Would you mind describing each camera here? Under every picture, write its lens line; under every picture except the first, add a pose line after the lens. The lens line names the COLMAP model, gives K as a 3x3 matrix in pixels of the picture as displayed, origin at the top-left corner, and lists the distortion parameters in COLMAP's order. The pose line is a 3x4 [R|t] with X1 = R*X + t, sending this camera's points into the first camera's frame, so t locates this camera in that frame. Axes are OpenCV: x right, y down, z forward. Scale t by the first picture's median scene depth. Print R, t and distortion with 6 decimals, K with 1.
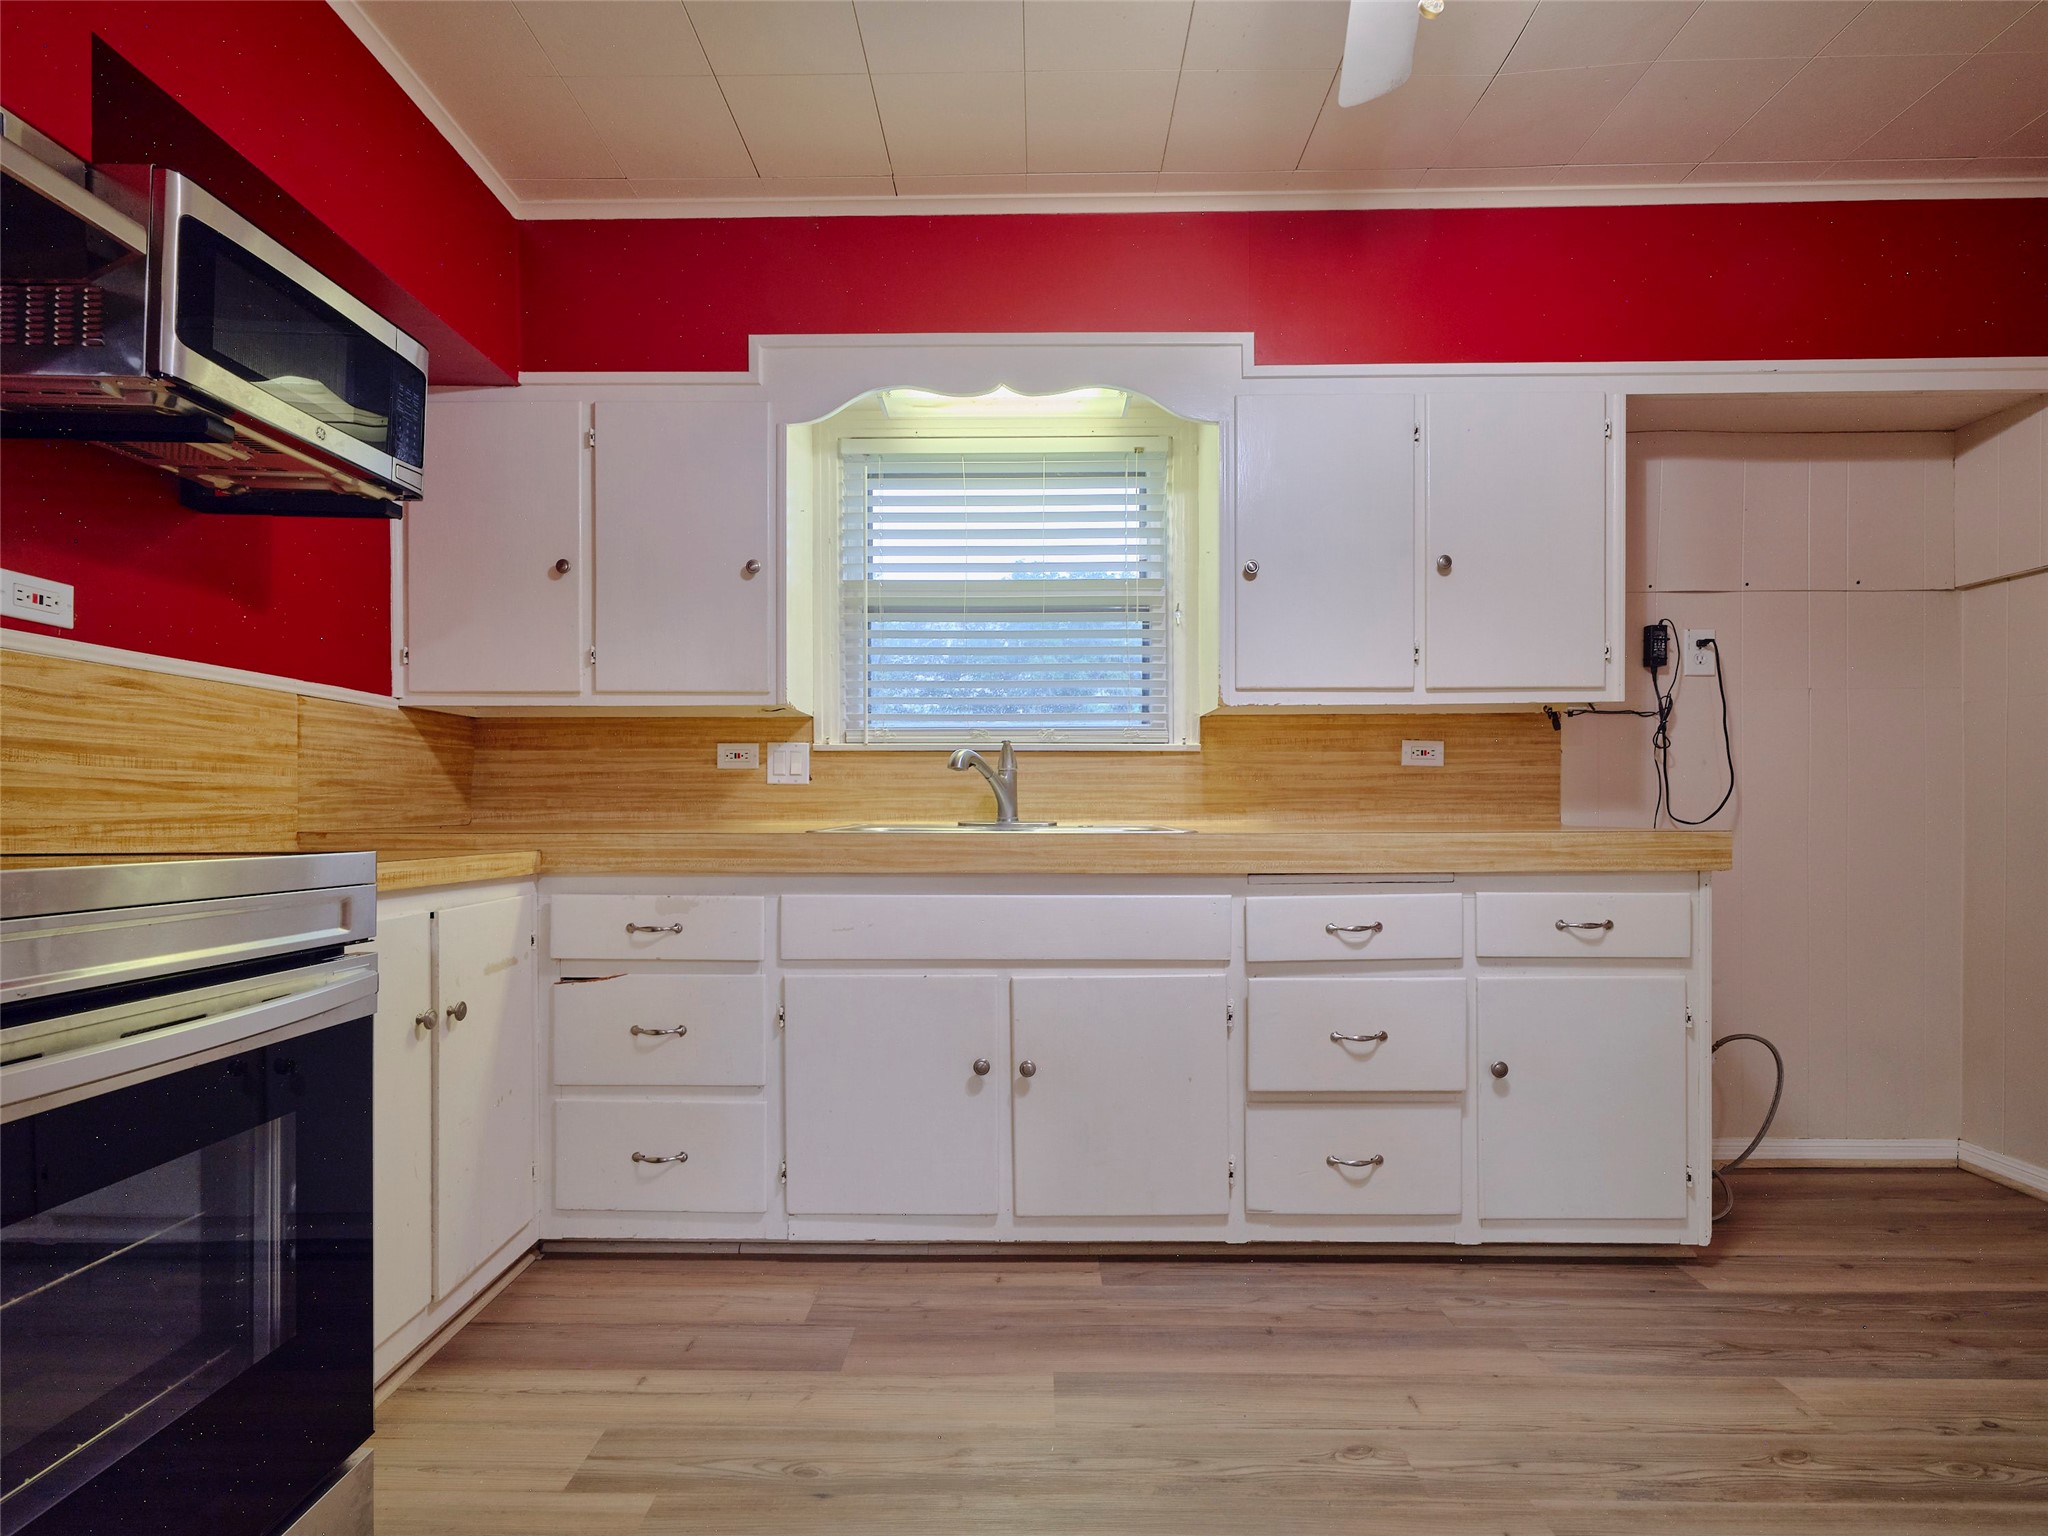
lens RADIAL K [[933.8, 0, 1025.4], [0, 933.8, 816.5], [0, 0, 1]] dist [0.001181, 0.000210]
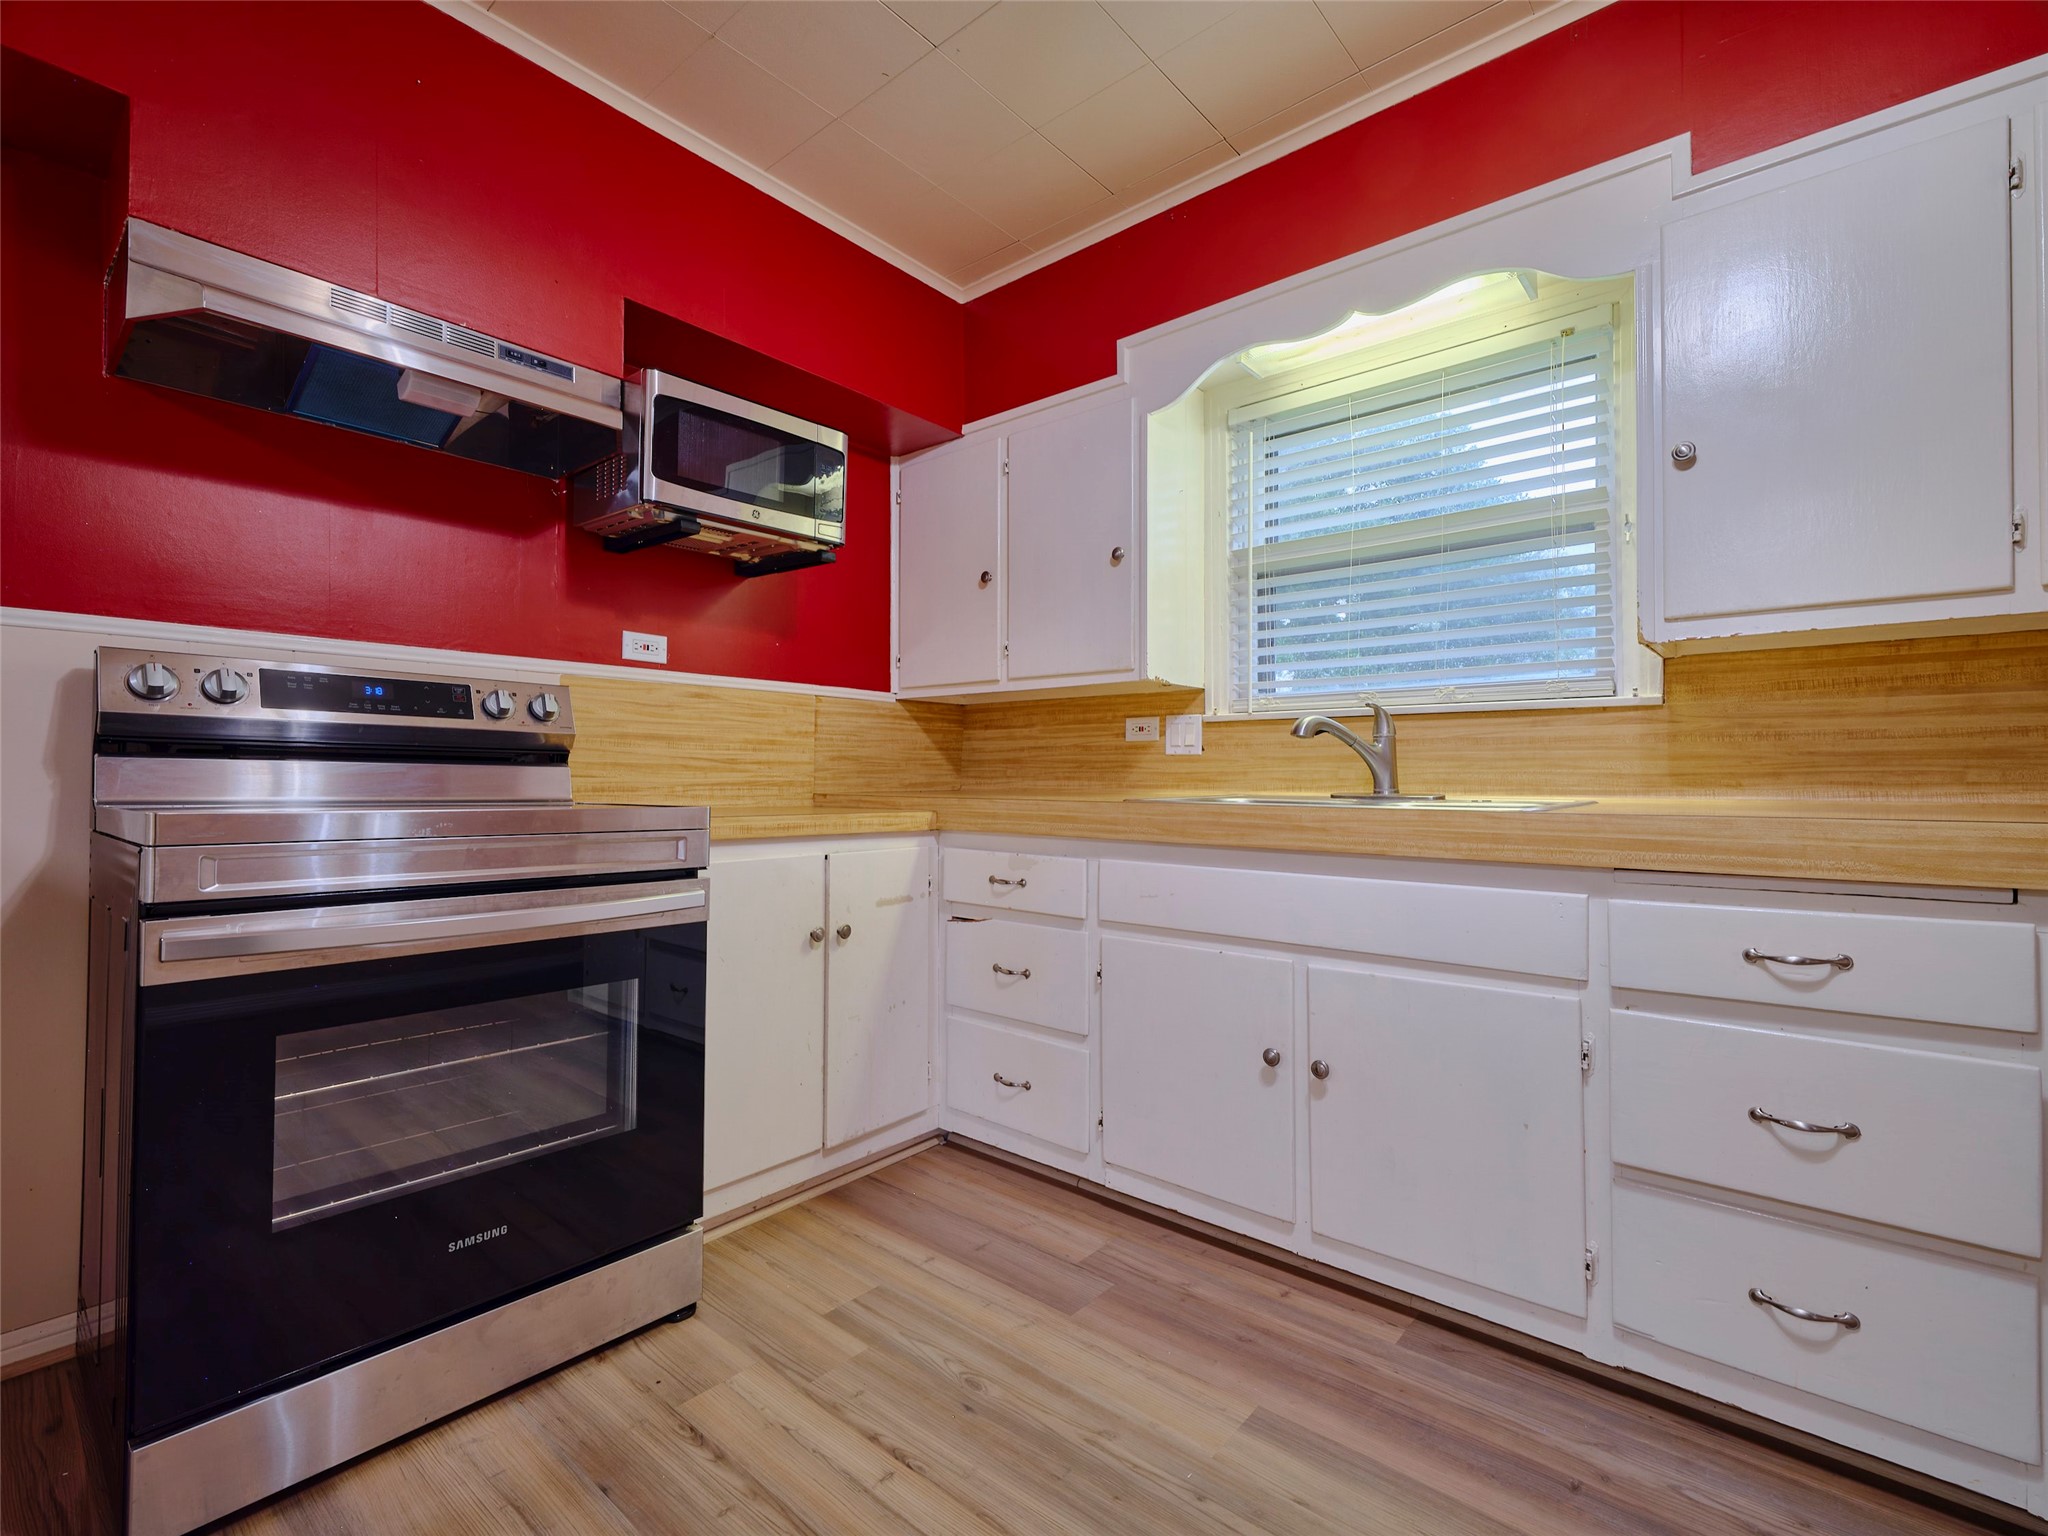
lens RADIAL K [[933.8, 0, 1022.9], [0, 933.8, 768.4], [0, 0, 1]] dist [0.001181, 0.000210]
pose [[0.769047, -0.002769, -0.639186, 0.333825], [-0.010129, 0.999812, -0.016518, -0.000944], [0.639111, 0.019178, 0.768875, 0.116751]]
